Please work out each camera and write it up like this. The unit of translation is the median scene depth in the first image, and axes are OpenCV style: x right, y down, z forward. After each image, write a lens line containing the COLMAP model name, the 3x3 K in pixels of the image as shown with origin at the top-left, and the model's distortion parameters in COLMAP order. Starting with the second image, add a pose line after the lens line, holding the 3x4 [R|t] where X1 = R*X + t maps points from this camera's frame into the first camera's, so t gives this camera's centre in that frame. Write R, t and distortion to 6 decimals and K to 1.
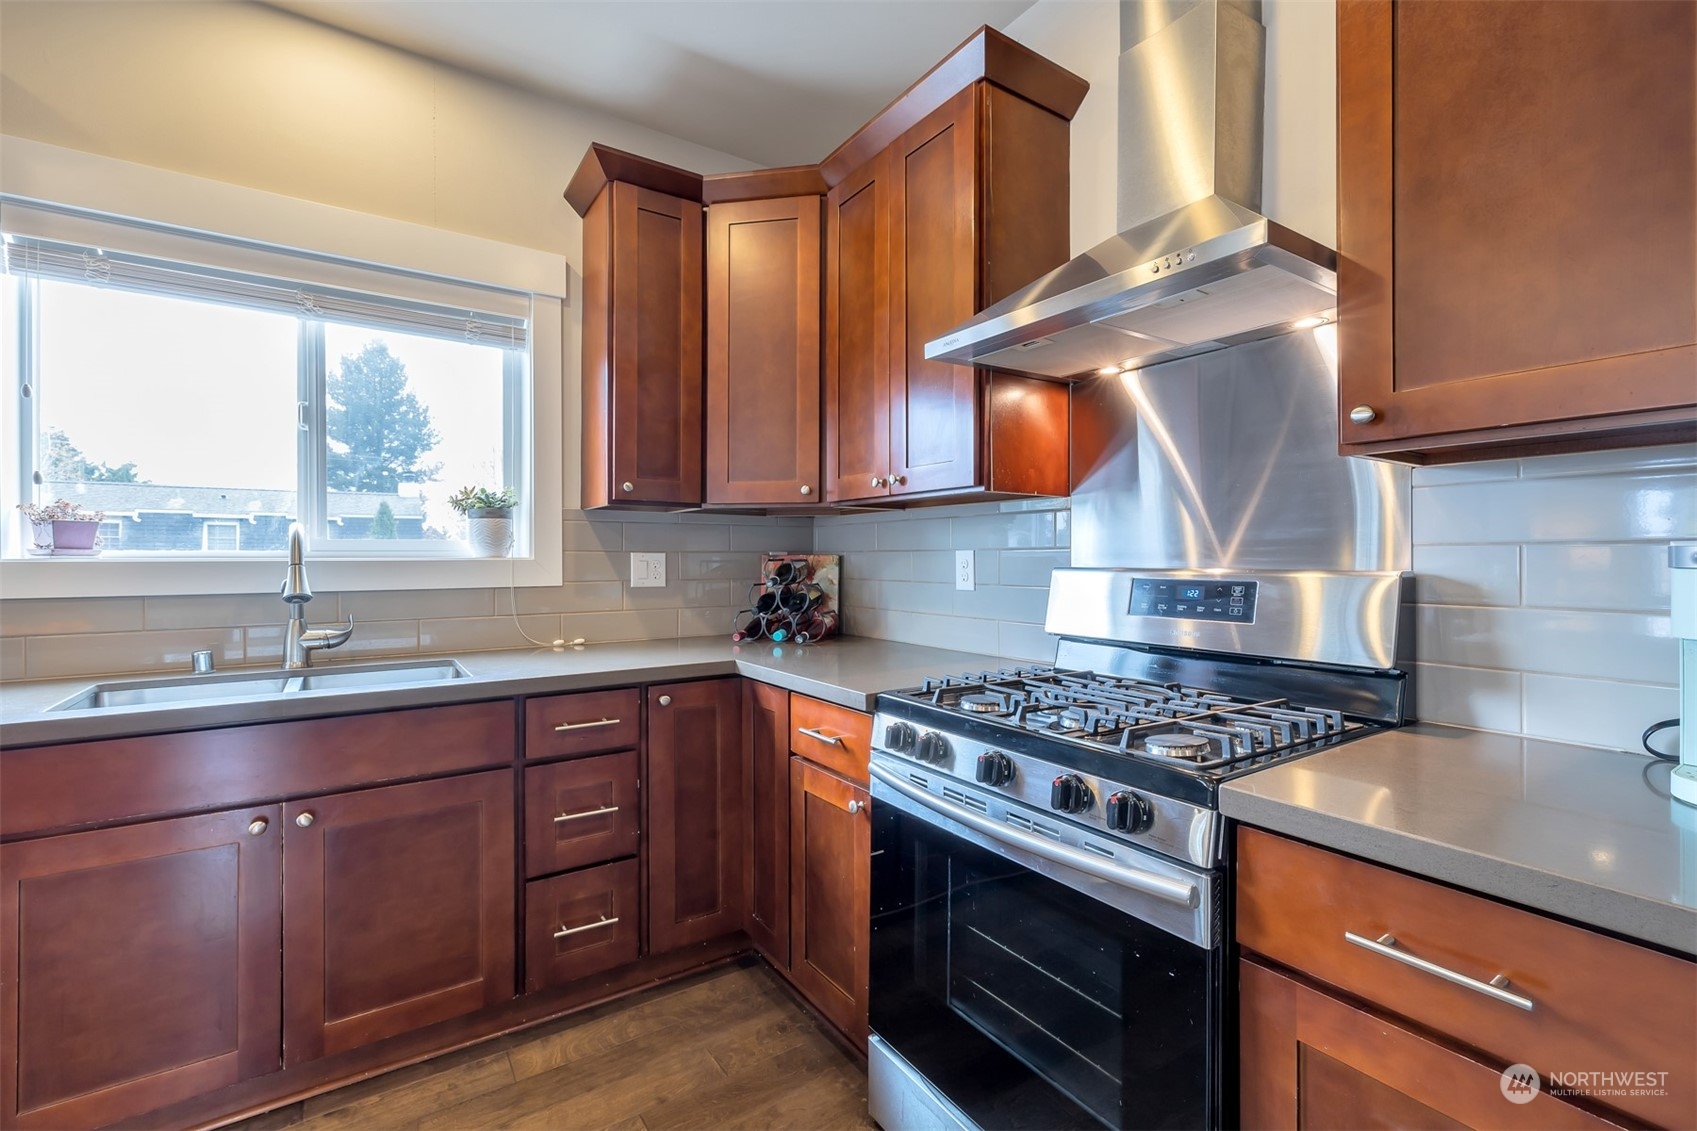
lens RADIAL K [[726.6, 0, 836.7], [0, 726.6, 559.4], [0, 0, 1]] dist [0.006138, -0.001241]
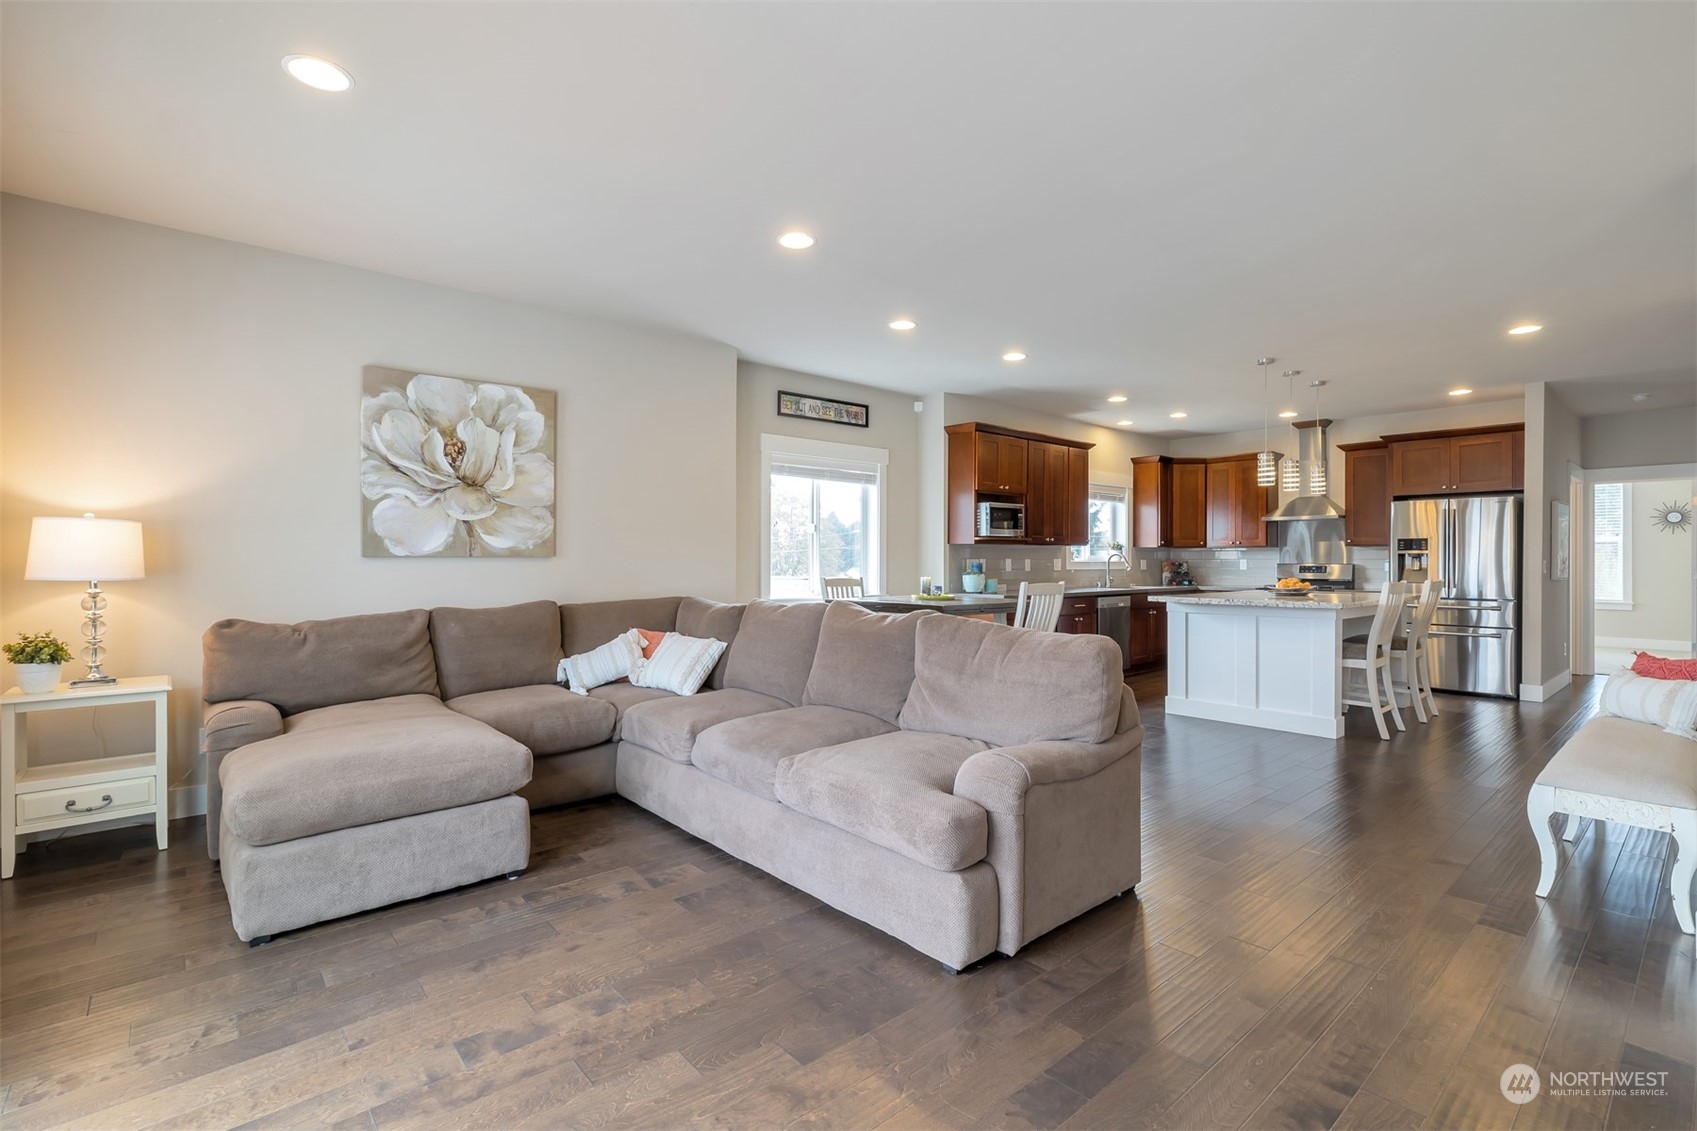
lens RADIAL K [[771.1, 0, 846.1], [0, 771.1, 563.3], [0, 0, 1]] dist [-0.002859, 0.000782]
pose [[0.991393, -0.005763, 0.130792, -2.444542], [0.004338, 0.999928, 0.011180, -0.044328], [-0.130847, -0.010517, 0.991347, -2.769939]]
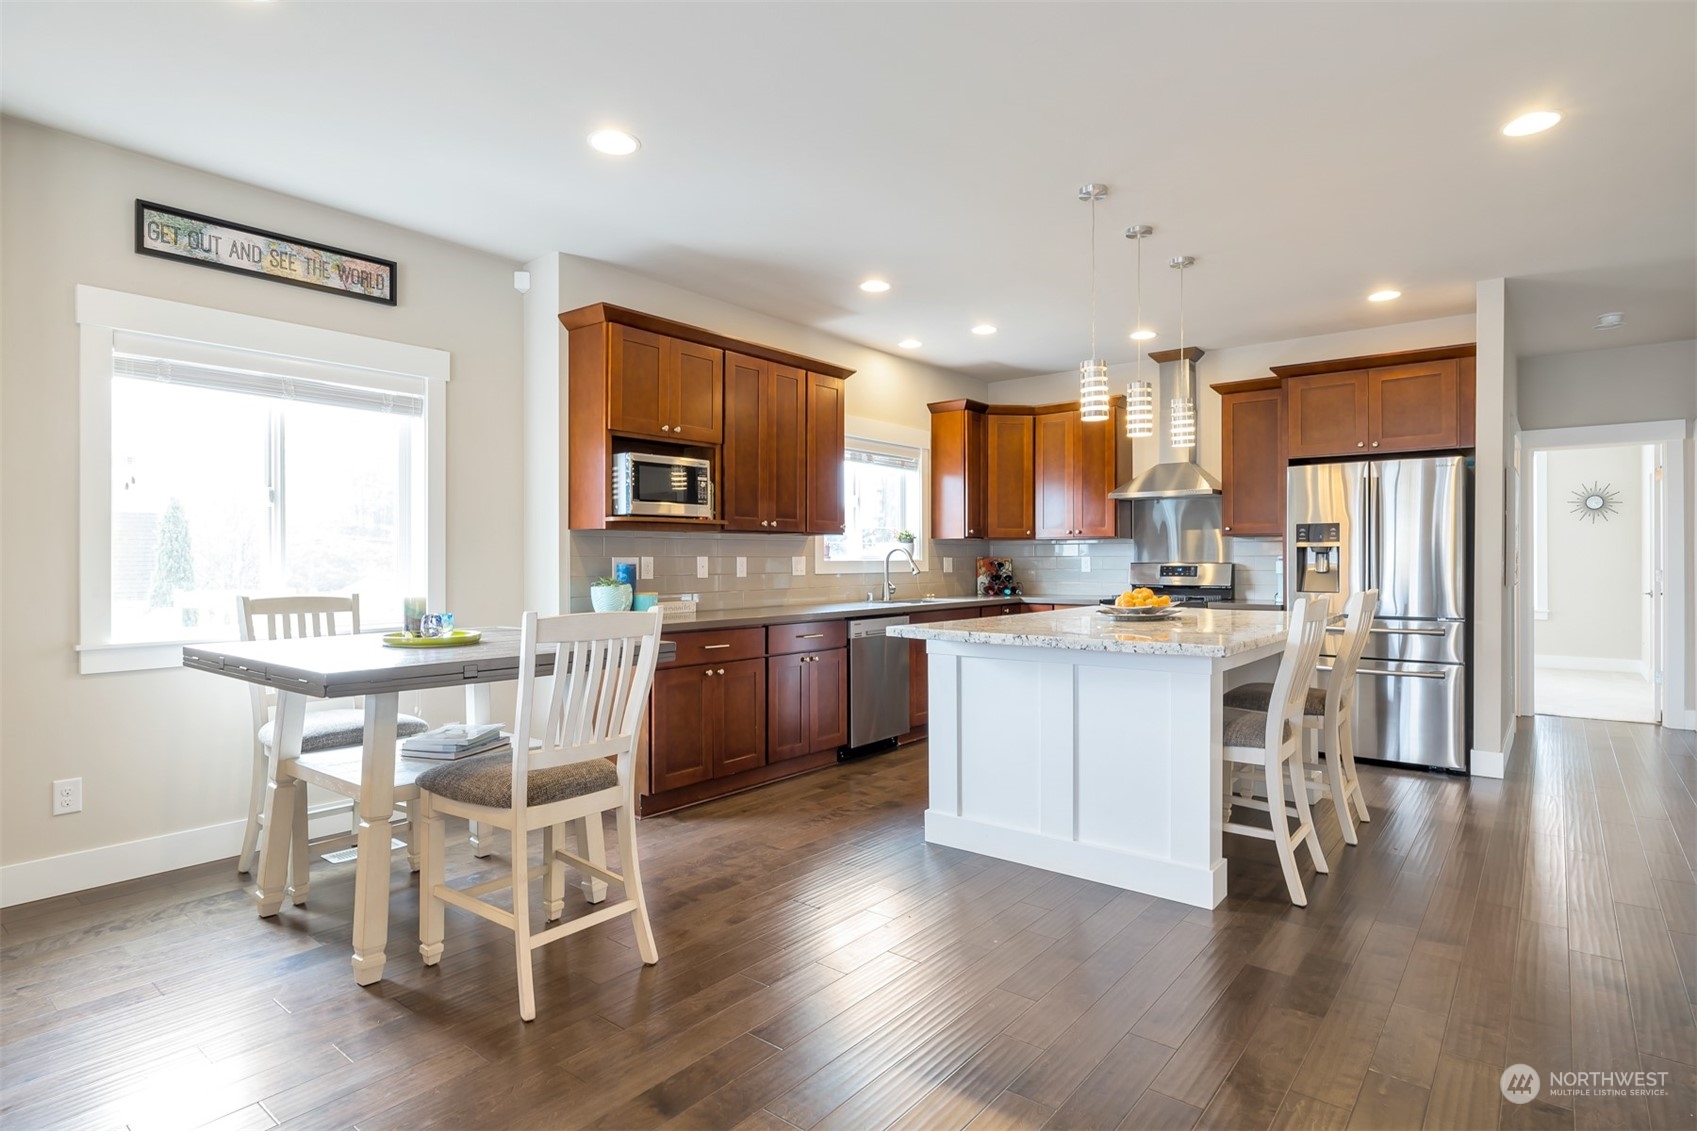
lens RADIAL K [[888.2, 0, 862.7], [0, 888.2, 560.5], [0, 0, 1]] dist [-0.006298, 0.000102]
pose [[0.946930, -0.008332, 0.321332, -1.624454], [0.005328, 0.999934, 0.010227, -0.033816], [-0.321396, -0.007972, 0.946911, -1.780785]]
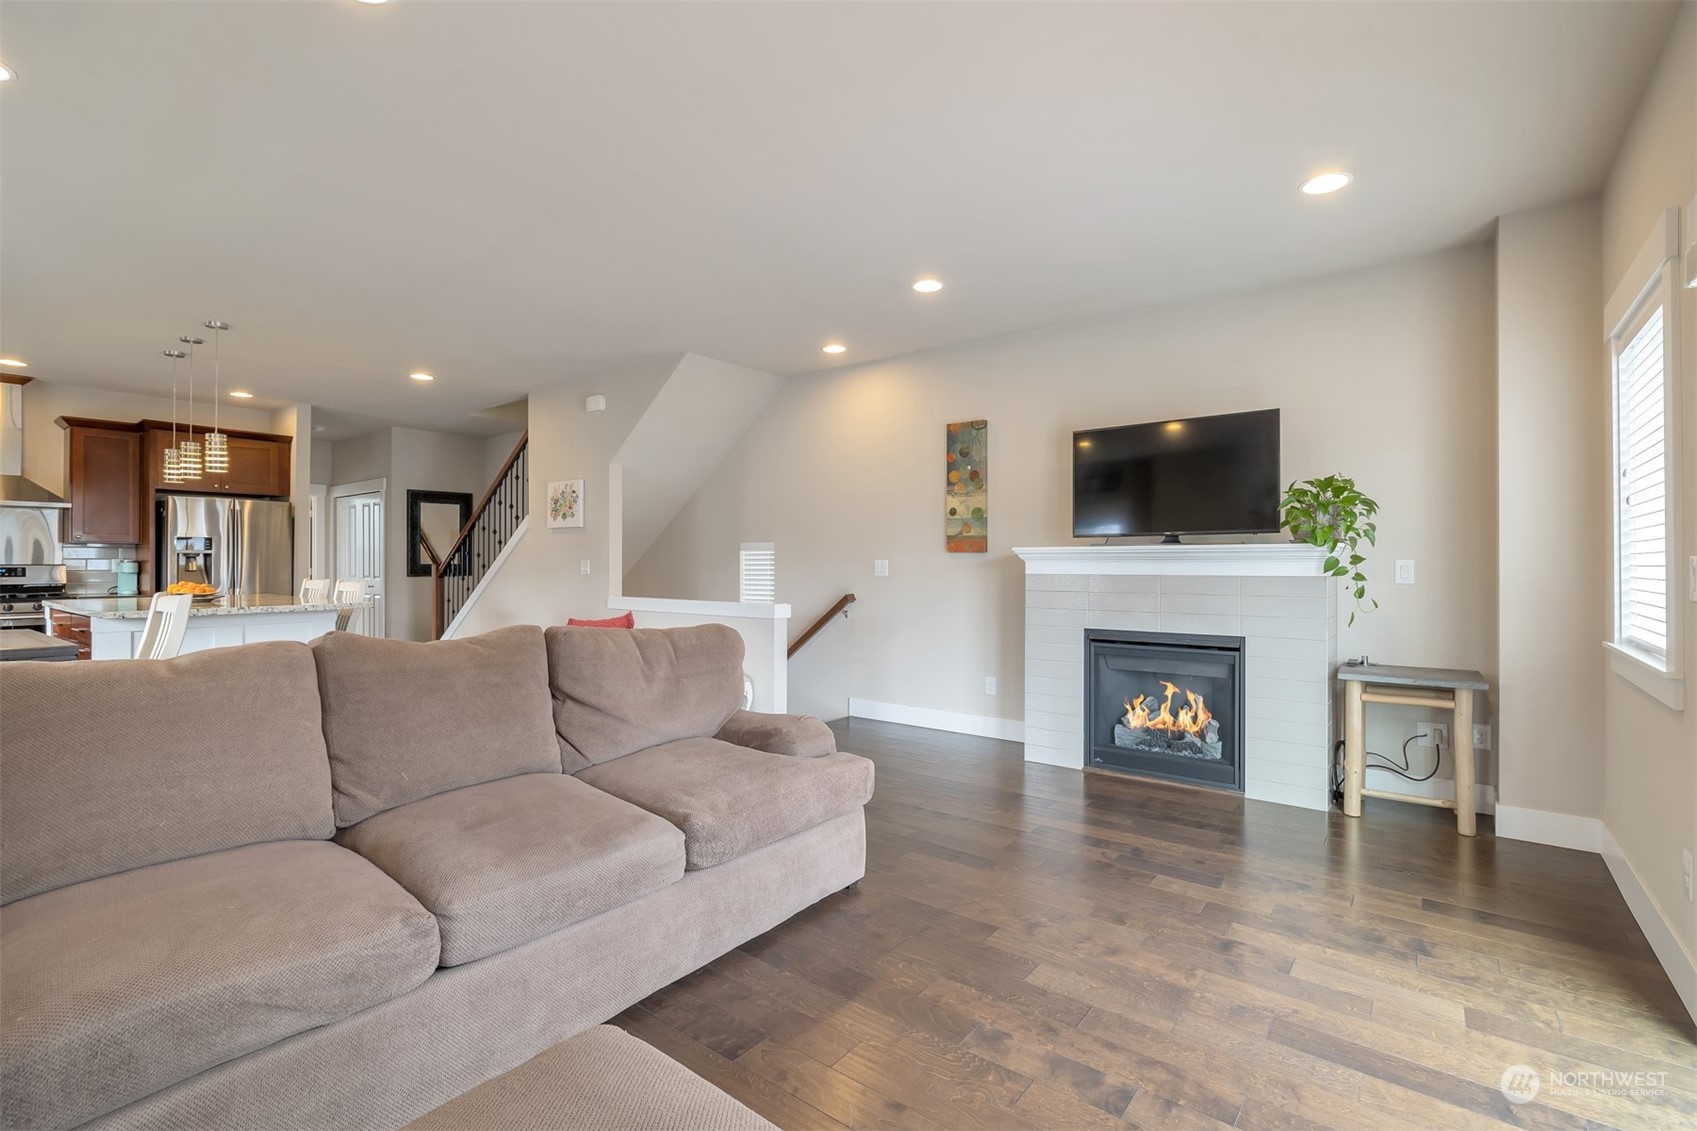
lens RADIAL K [[771.1, 0, 862.9], [0, 771.1, 563.0], [0, 0, 1]] dist [-0.002859, 0.000782]
pose [[-0.341174, -0.007205, 0.939972, -3.387301], [-0.008716, 0.999952, 0.004502, -0.038484], [-0.939960, -0.006657, -0.341221, -1.360503]]
